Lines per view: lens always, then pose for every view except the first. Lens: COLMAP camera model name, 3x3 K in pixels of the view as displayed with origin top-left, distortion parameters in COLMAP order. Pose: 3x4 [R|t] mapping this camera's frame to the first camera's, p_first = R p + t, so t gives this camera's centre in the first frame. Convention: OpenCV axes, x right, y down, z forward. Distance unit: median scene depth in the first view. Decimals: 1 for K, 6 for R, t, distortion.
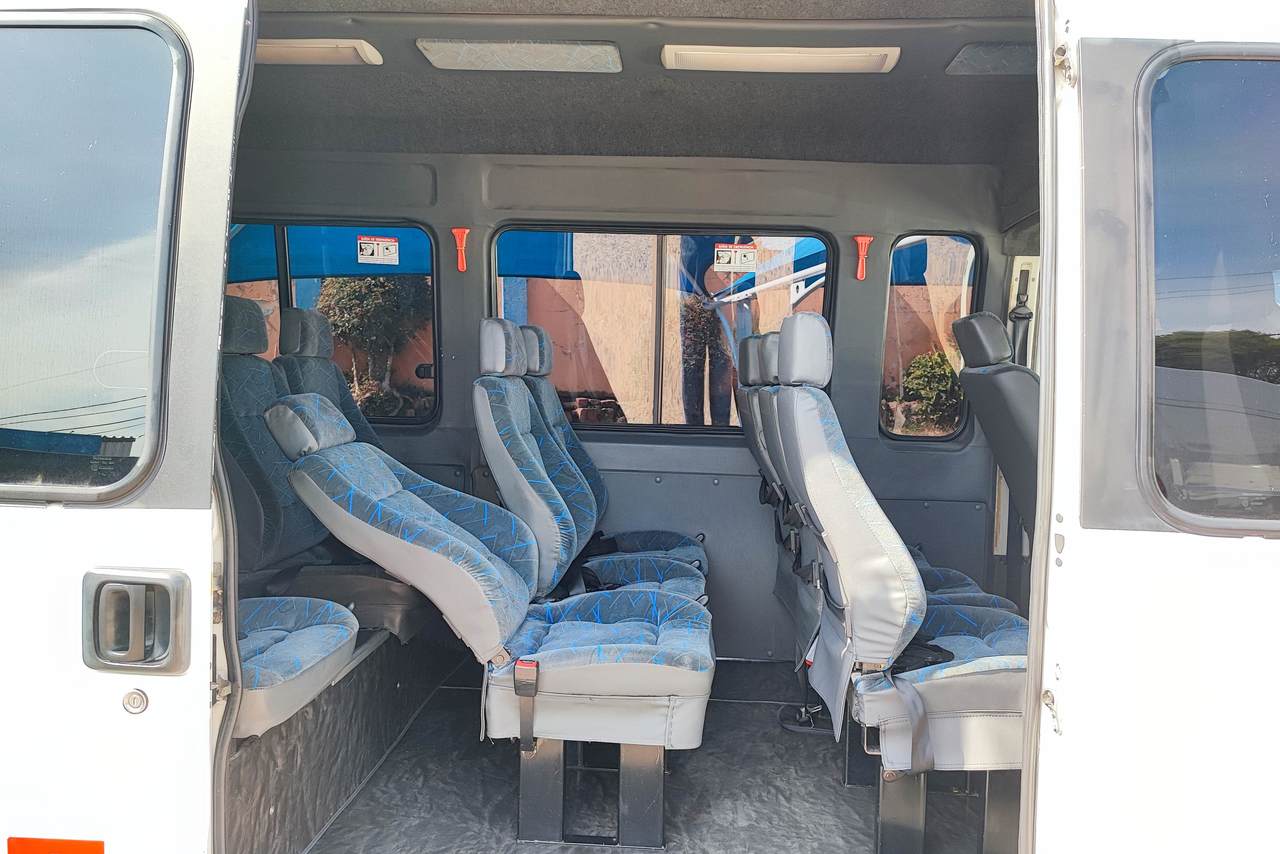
lens RADIAL K [[925.0, 0, 640.0], [0, 925.0, 427.0], [0, 0, 1]] dist [0.035433, -0.041738]
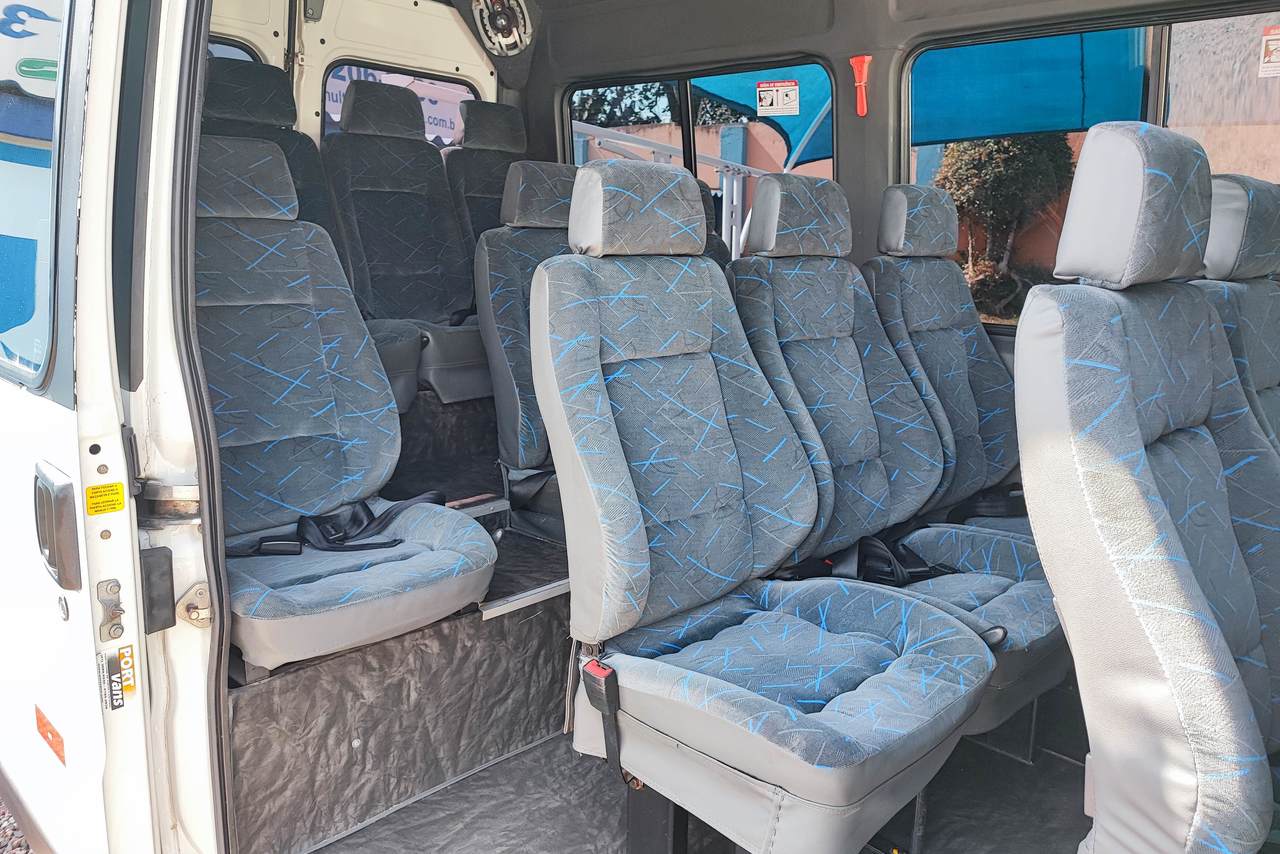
lens RADIAL K [[925.0, 0, 640.0], [0, 925.0, 427.0], [0, 0, 1]] dist [0.035433, -0.041738]
pose [[0.753935, 0.128524, -0.644254, 0.310244], [-0.045411, 0.988526, 0.144062, -0.028401], [0.655378, -0.079357, 0.751121, 0.467447]]
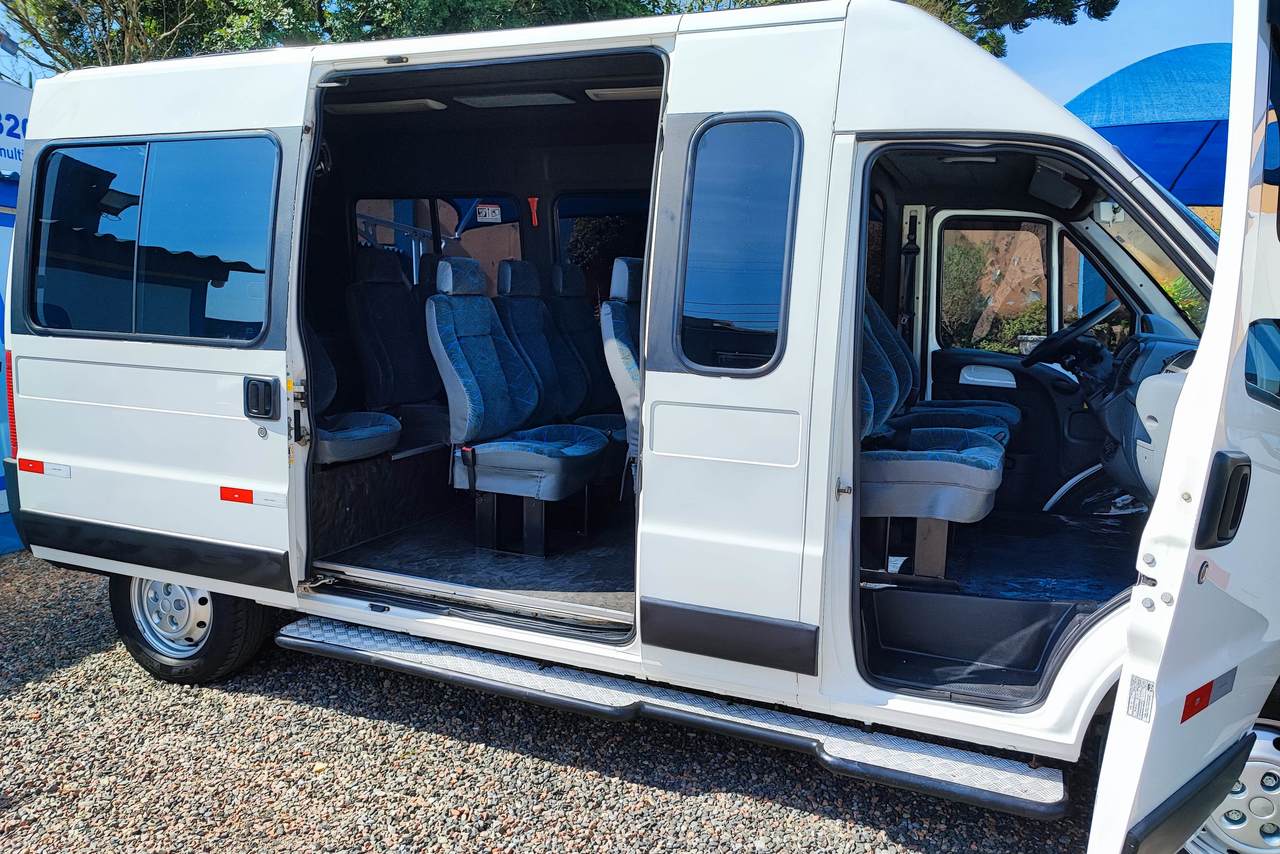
lens RADIAL K [[925.0, 0, 640.0], [0, 925.0, 427.0], [0, 0, 1]] dist [0.035433, -0.041738]
pose [[0.942206, 0.047526, -0.331646, 0.771569], [-0.020799, 0.996275, 0.083681, 0.043334], [0.334388, -0.071947, 0.939685, -0.603581]]
